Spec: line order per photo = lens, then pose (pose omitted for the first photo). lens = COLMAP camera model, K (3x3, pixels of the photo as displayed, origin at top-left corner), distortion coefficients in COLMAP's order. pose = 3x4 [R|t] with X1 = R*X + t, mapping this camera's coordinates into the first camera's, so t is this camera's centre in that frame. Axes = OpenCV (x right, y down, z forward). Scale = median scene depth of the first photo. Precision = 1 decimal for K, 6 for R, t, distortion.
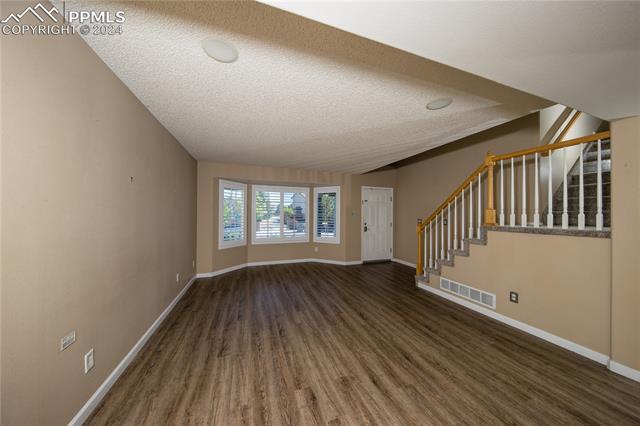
lens RADIAL K [[204.3, 0, 318.9], [0, 204.3, 212.8], [0, 0, 1]] dist [-0.002500, -0.001413]
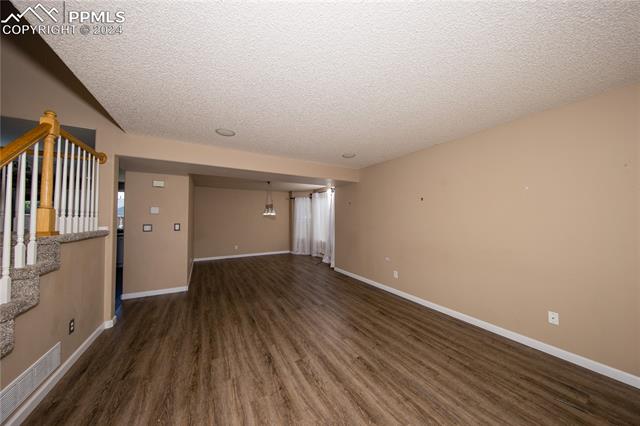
lens RADIAL K [[204.3, 0, 321.7], [0, 204.3, 213.7], [0, 0, 1]] dist [-0.002500, -0.001413]
pose [[-0.981979, -0.010570, -0.188695, 0.171880], [-0.003132, 0.999208, -0.039675, 0.019542], [0.188965, -0.038369, -0.981234, 1.773011]]
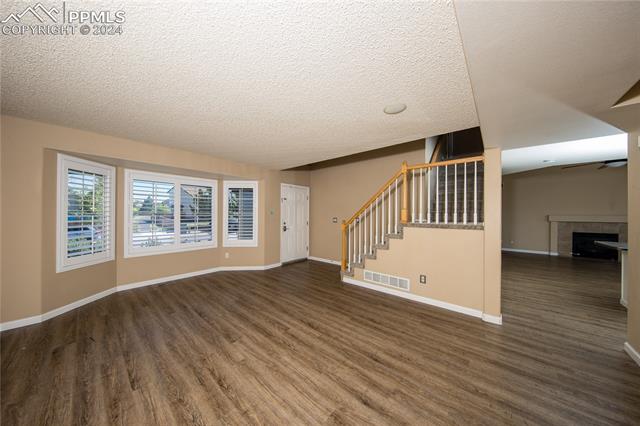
lens RADIAL K [[204.3, 0, 319.4], [0, 204.3, 213.7], [0, 0, 1]] dist [-0.002500, -0.001413]
pose [[0.869600, -0.001260, 0.493755, -0.204986], [-0.004543, 0.999934, 0.010553, -0.001414], [-0.493735, -0.011421, 0.869537, 0.204868]]
